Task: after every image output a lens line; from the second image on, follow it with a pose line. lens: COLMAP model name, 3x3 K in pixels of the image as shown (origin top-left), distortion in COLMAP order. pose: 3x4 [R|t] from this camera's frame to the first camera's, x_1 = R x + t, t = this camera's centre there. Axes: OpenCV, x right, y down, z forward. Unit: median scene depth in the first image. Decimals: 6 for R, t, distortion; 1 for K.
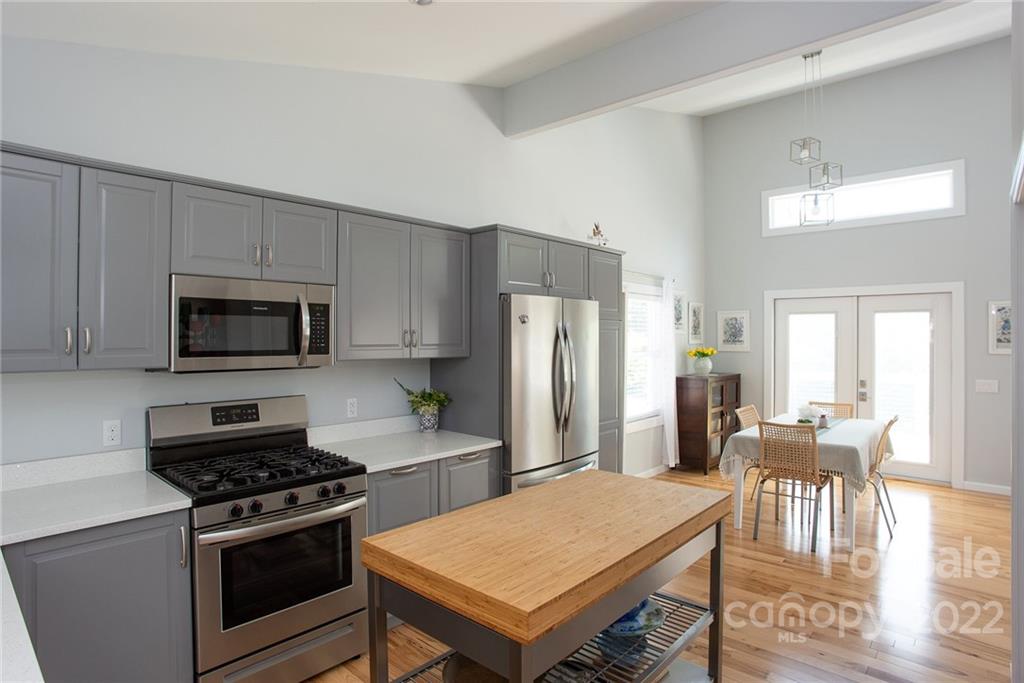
lens RADIAL K [[535.4, 0, 512.0], [0, 535.4, 341.5], [0, 0, 1]] dist [-0.057581, 0.001171]
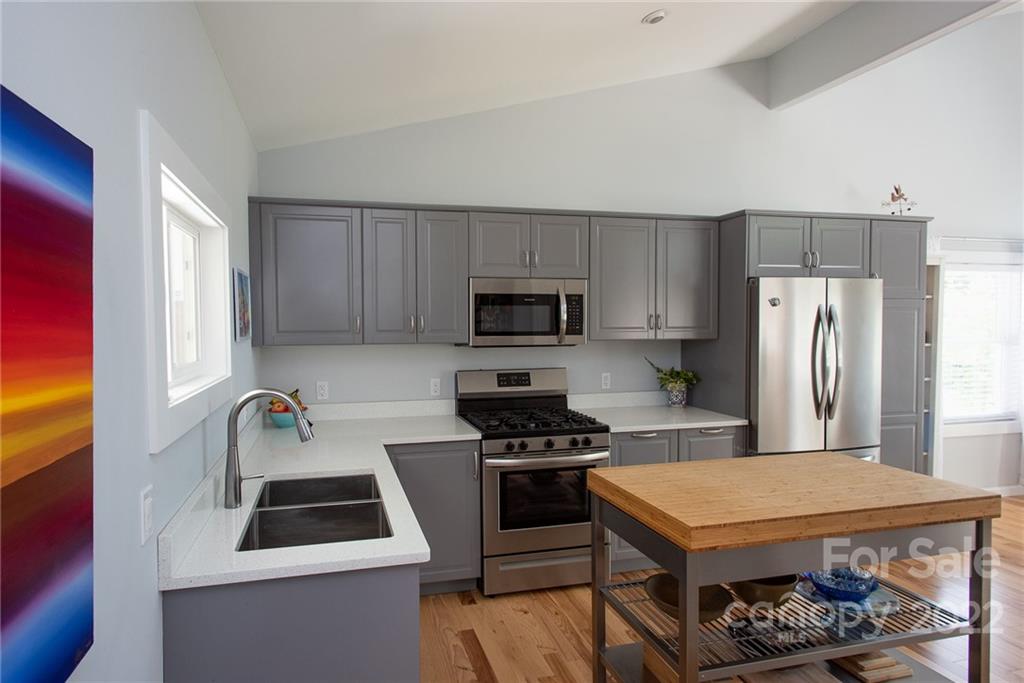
lens RADIAL K [[535.4, 0, 512.0], [0, 535.4, 341.5], [0, 0, 1]] dist [-0.057581, 0.001171]
pose [[0.870502, 0.012201, -0.492014, 0.101235], [0.003911, 0.999490, 0.031705, -0.000728], [0.492149, -0.029524, 0.870010, -0.132194]]
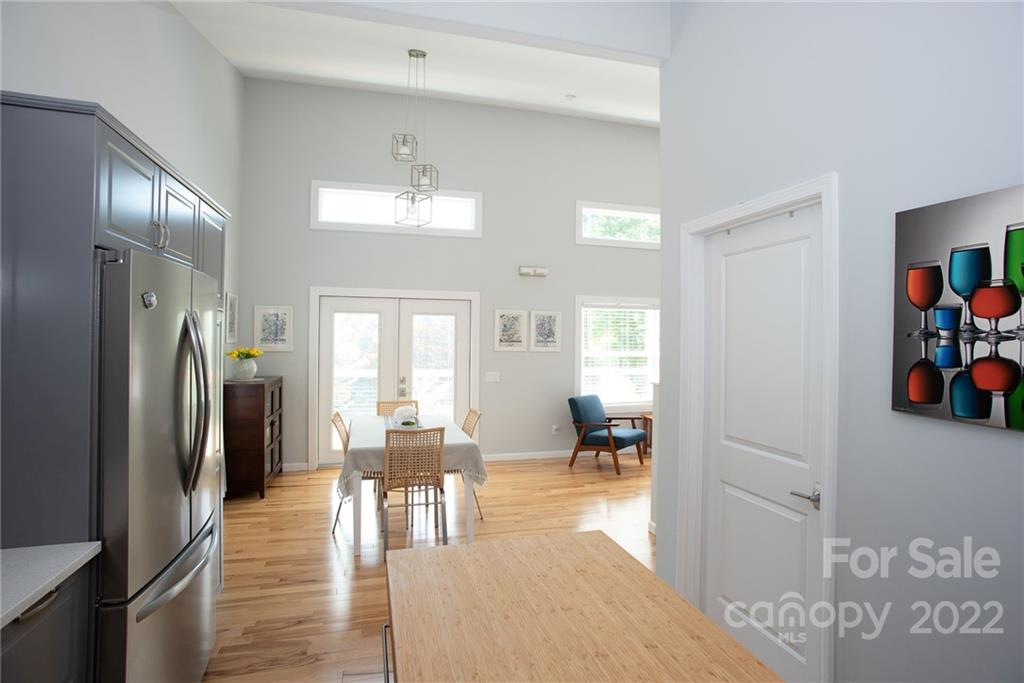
lens RADIAL K [[524.0, 0, 510.8], [0, 524.0, 335.8], [0, 0, 1]] dist [-0.058692, 0.000178]
pose [[0.546171, 0.010595, 0.837607, -0.245726], [-0.004349, 0.999942, -0.009813, -0.001935], [-0.837662, 0.001717, 0.546186, 0.503324]]
